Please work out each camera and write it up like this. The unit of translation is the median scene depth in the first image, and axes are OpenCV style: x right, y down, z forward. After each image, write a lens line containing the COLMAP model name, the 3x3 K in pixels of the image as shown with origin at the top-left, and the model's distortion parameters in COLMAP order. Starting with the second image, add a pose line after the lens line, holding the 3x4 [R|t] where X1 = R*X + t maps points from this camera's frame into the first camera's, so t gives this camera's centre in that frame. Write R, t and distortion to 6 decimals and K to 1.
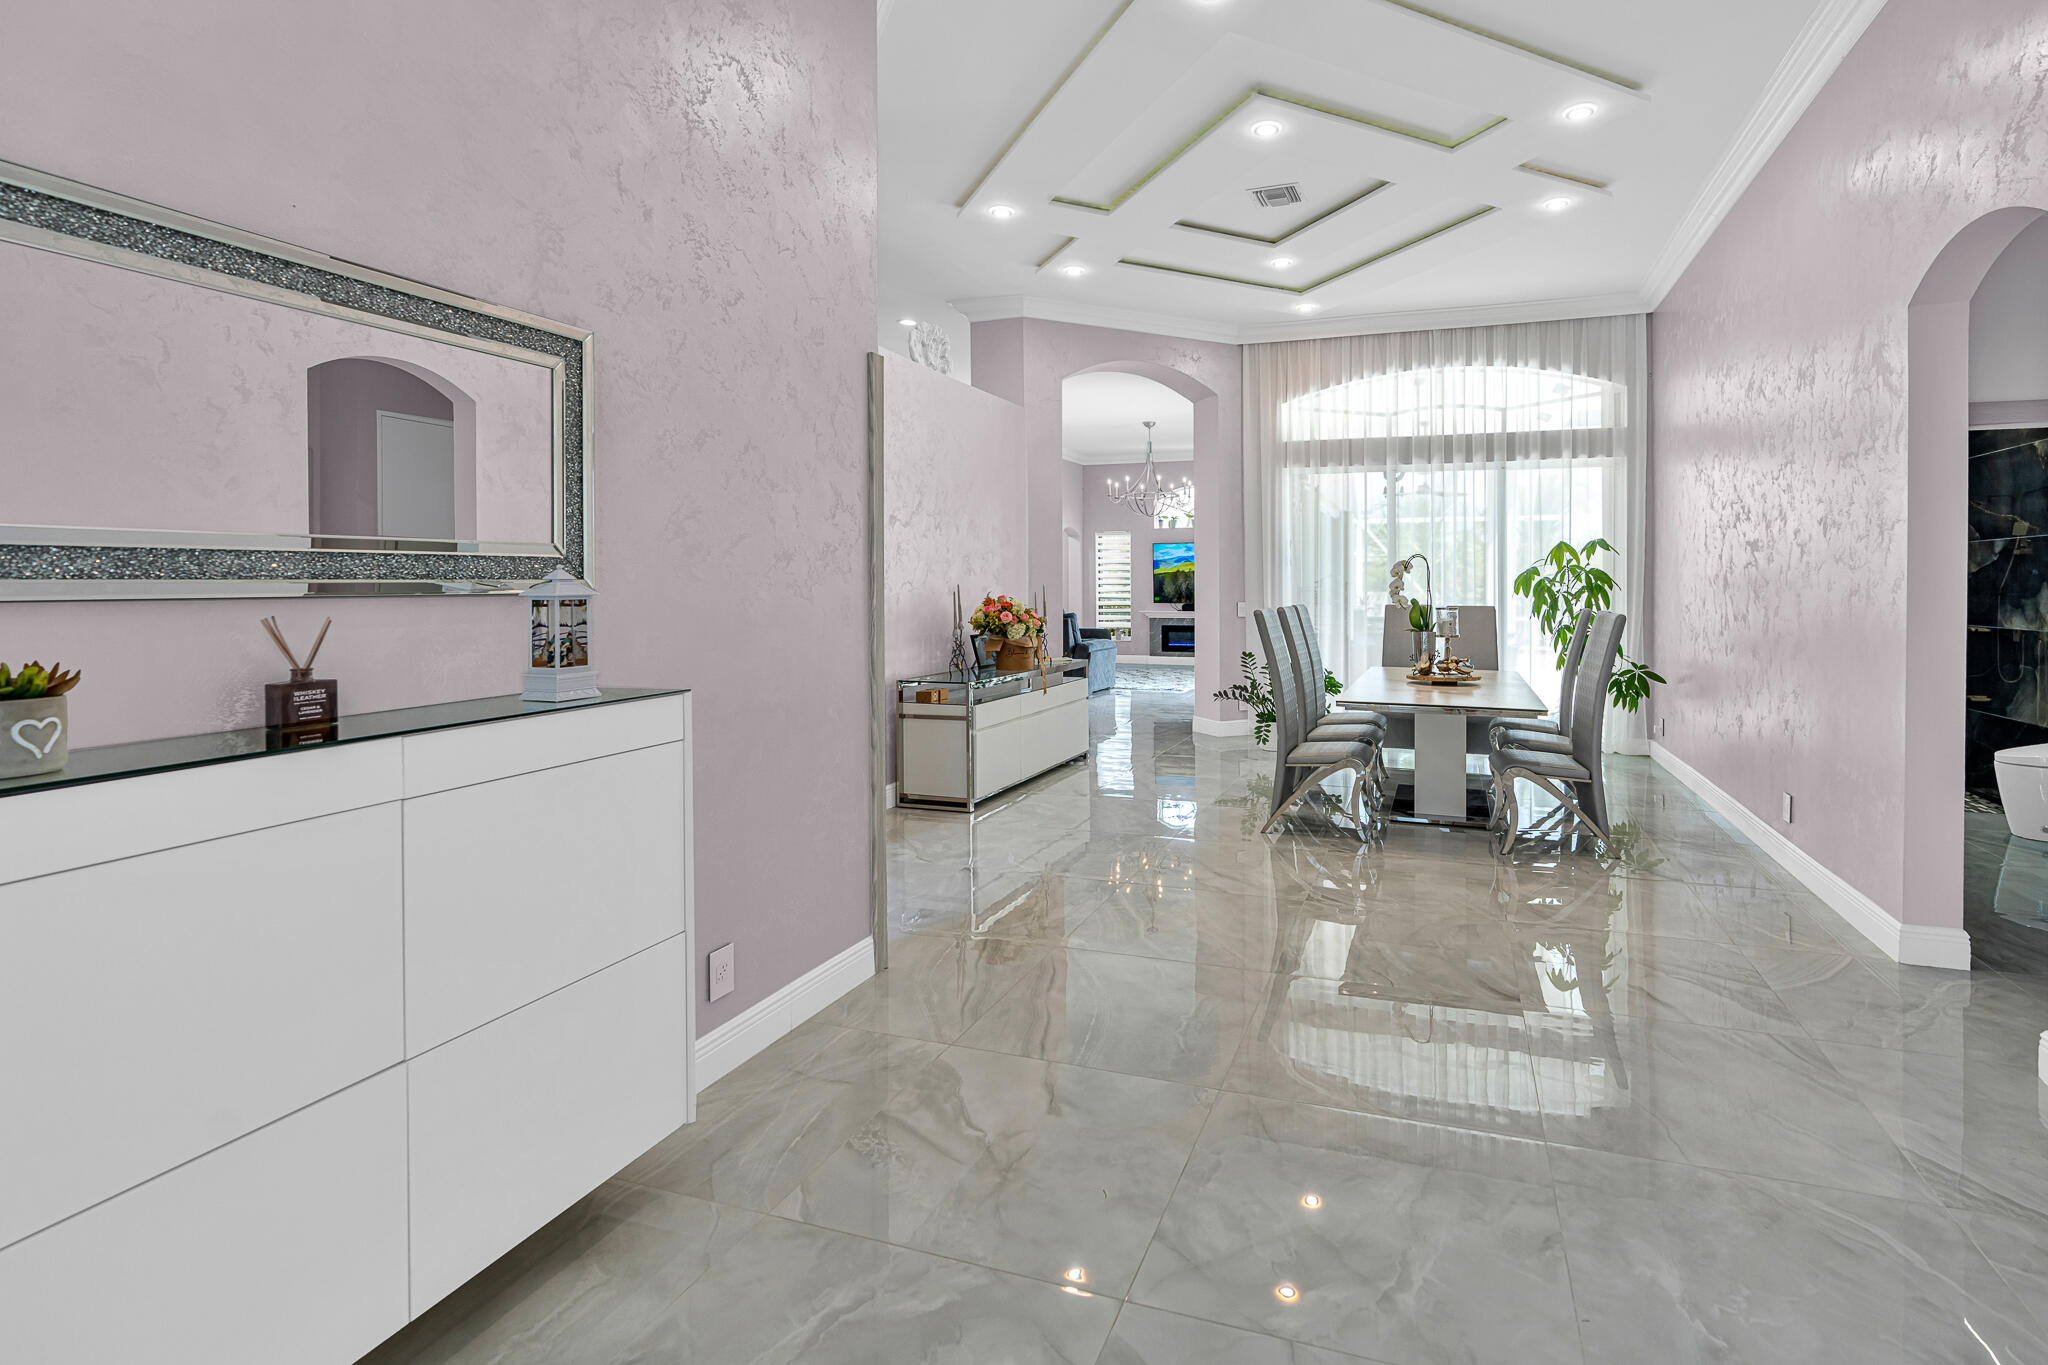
lens RADIAL K [[968.7, 0, 1049.8], [0, 968.7, 559.4], [0, 0, 1]] dist [-0.003183, -0.000622]
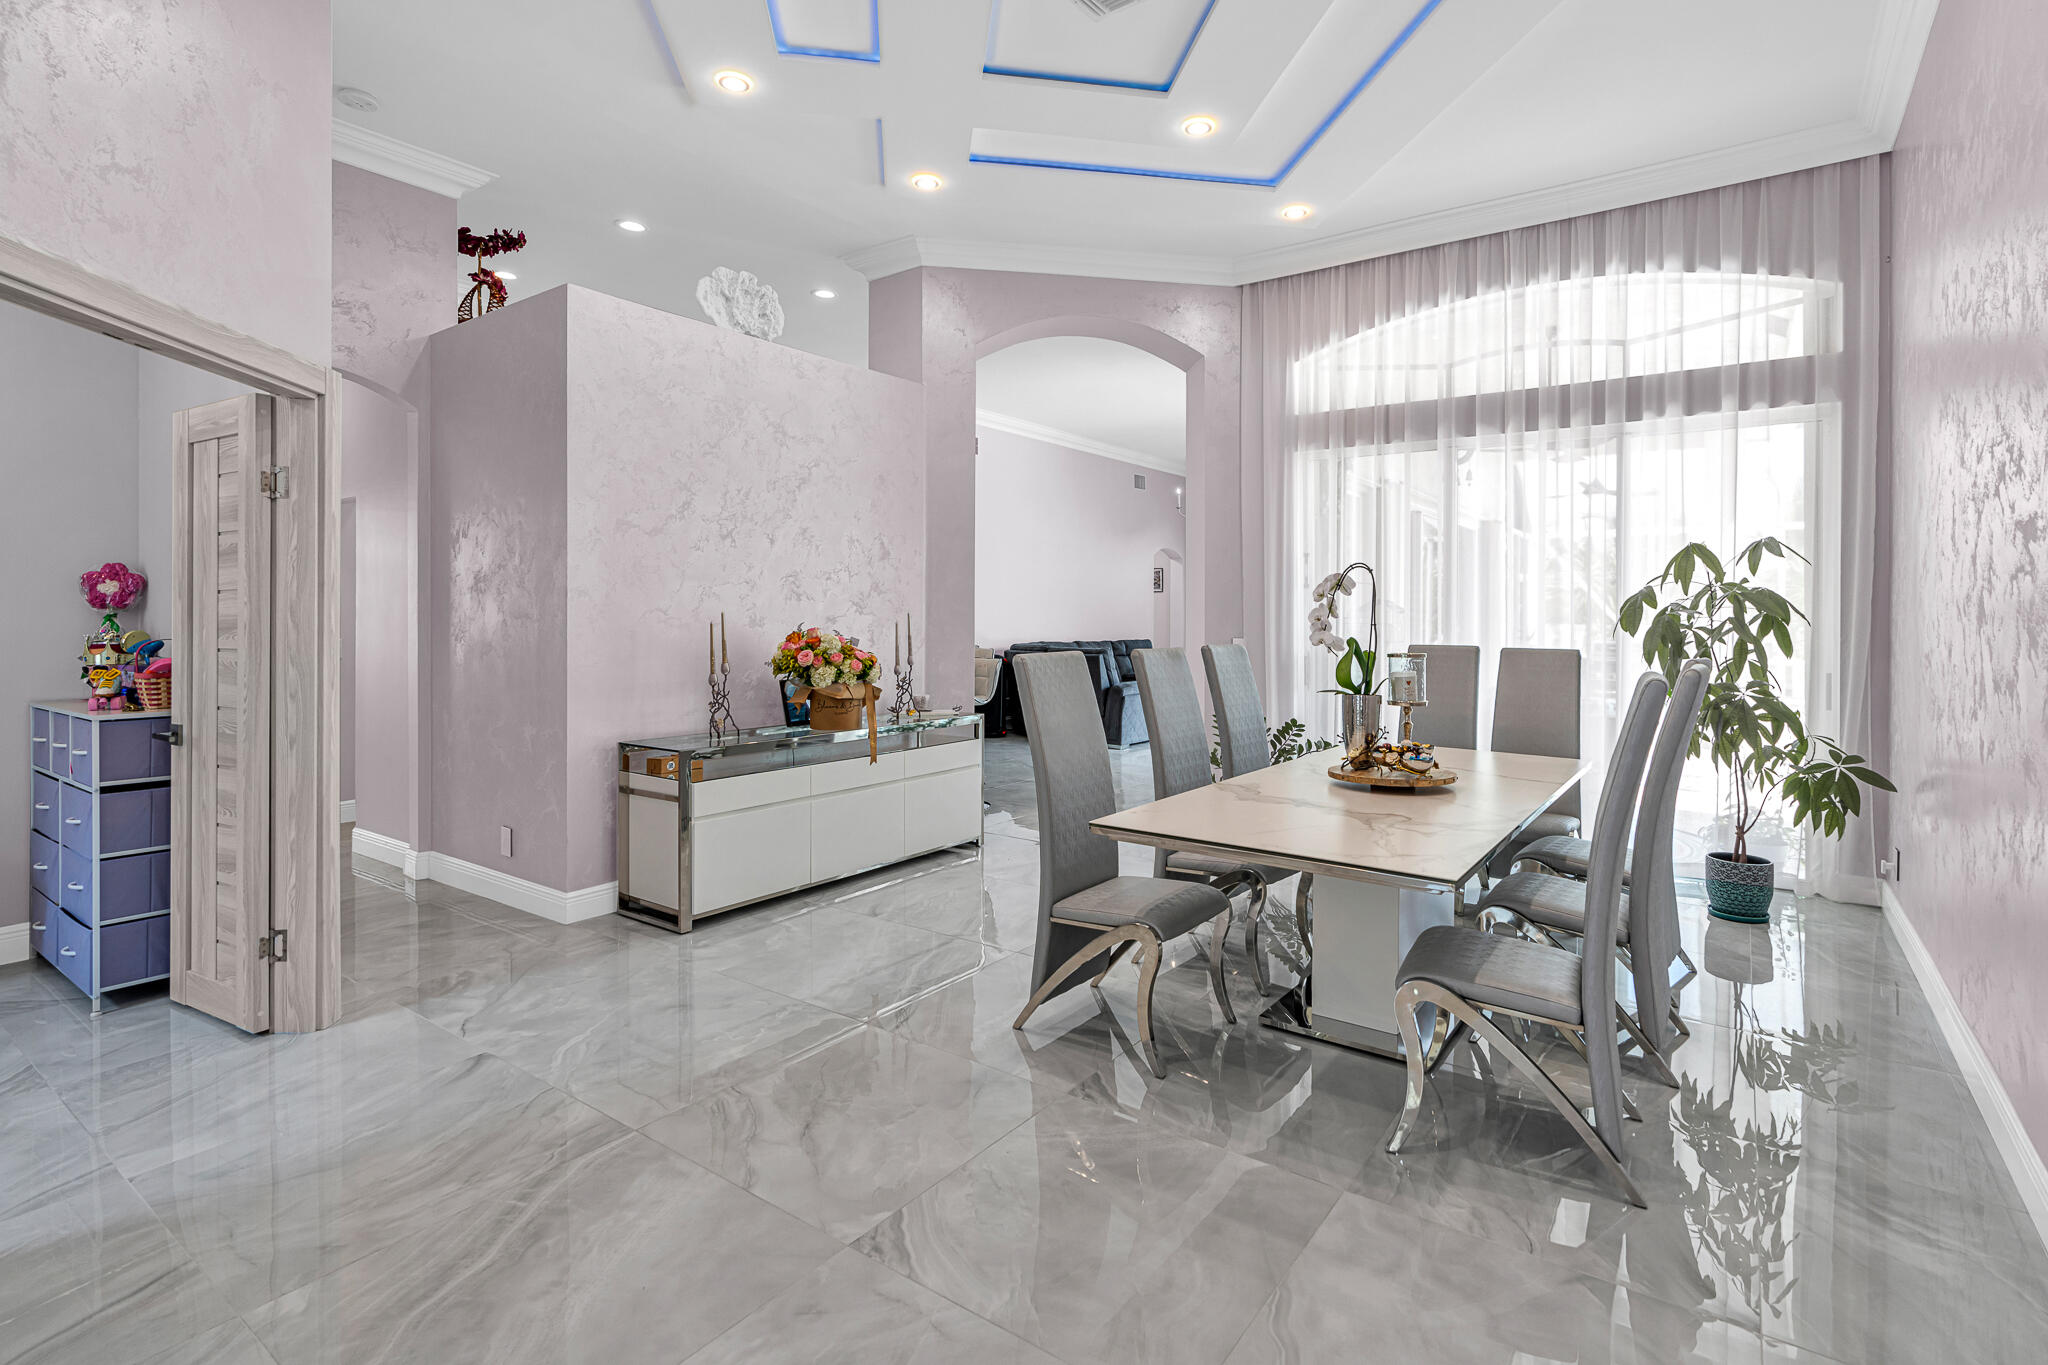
lens RADIAL K [[952.9, 0, 1023.6], [0, 952.9, 596.0], [0, 0, 1]] dist [0.000585, 0.000195]
pose [[0.965883, -0.002715, -0.258963, 0.269420], [0.004579, 0.999968, 0.006596, 0.008179], [0.258937, -0.007557, 0.965865, 0.309682]]
